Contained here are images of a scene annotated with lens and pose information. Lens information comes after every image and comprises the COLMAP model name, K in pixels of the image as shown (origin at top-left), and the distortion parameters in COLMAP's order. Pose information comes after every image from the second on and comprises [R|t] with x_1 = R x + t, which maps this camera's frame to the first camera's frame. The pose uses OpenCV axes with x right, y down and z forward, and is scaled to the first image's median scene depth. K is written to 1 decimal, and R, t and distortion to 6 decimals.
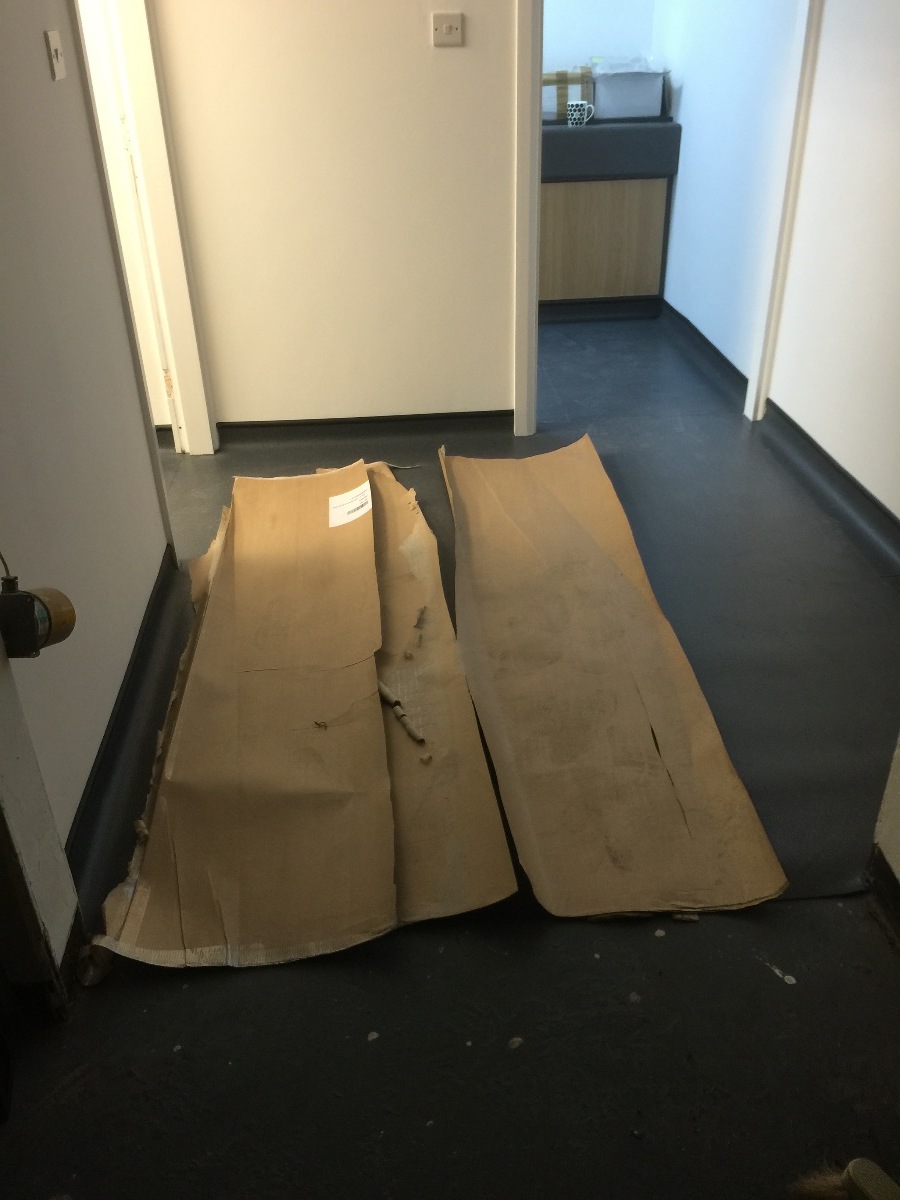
lens RADIAL K [[1018.0, 0, 450.0], [0, 1018.0, 600.0], [0, 0, 1]] dist [0.017839, 0.004702]
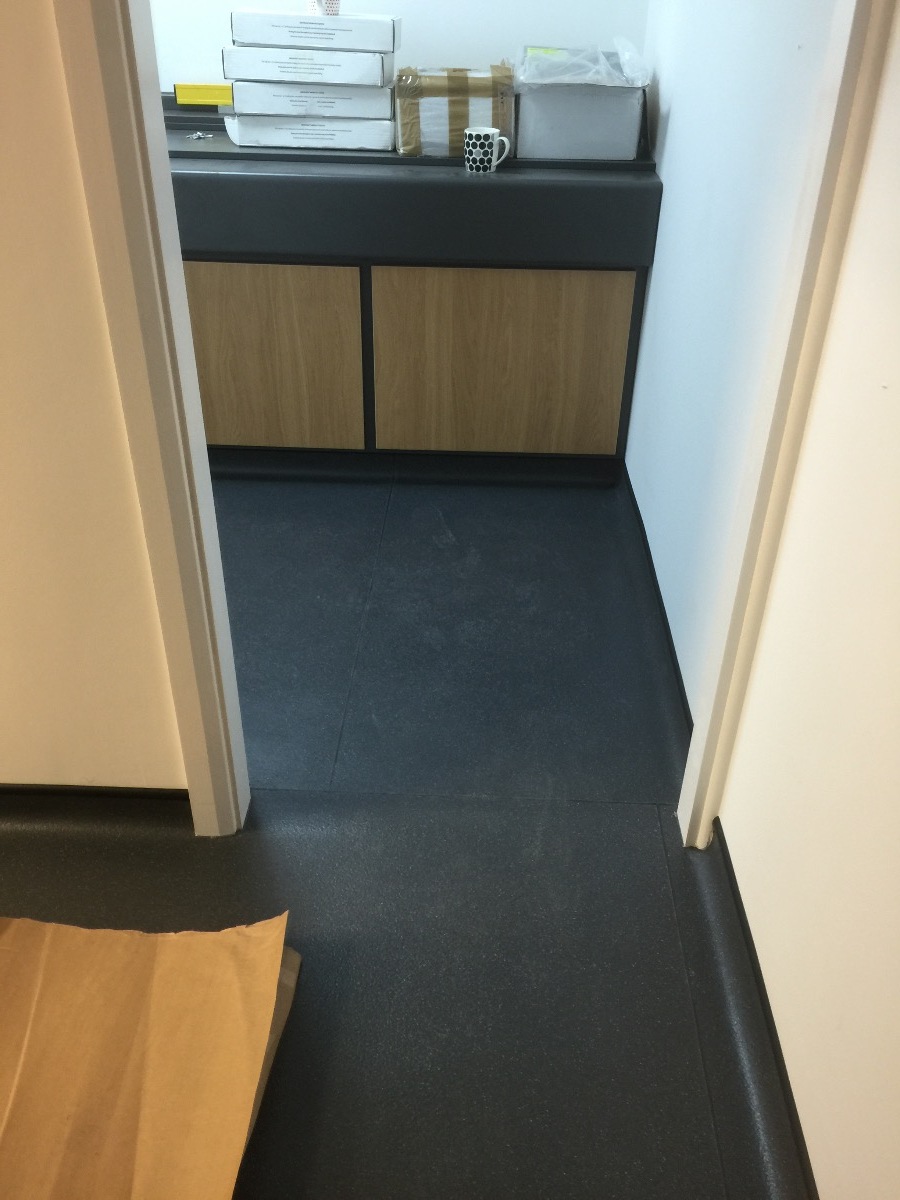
lens RADIAL K [[1012.7, 0, 450.0], [0, 1012.7, 600.0], [0, 0, 1]] dist [0.041258, 0.001328]
pose [[0.992482, 0.099153, -0.071746, 0.172417], [-0.095711, 0.994157, 0.049921, -0.254155], [0.076277, -0.042679, 0.996173, 0.423722]]
